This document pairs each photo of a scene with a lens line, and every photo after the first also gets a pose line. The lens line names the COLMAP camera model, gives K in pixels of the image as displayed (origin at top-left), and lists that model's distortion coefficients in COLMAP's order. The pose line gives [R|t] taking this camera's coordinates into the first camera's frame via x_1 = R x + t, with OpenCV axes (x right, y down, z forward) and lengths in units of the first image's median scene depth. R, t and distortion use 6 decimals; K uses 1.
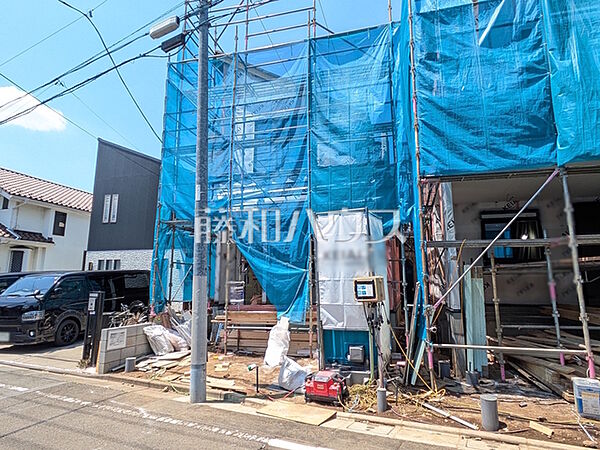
lens RADIAL K [[355.0, 0, 300.0], [0, 355.0, 225.0], [0, 0, 1]] dist [-0.000260, -0.000065]
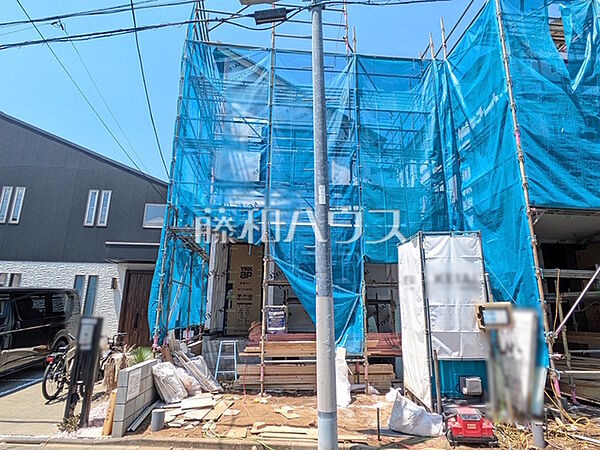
lens RADIAL K [[355.0, 0, 300.0], [0, 355.0, 225.0], [0, 0, 1]] dist [-0.000260, -0.000065]
pose [[0.936435, 0.094193, 0.337959, -0.505322], [-0.069085, 0.993932, -0.085596, 0.043433], [-0.343971, 0.056807, 0.937260, 0.207624]]
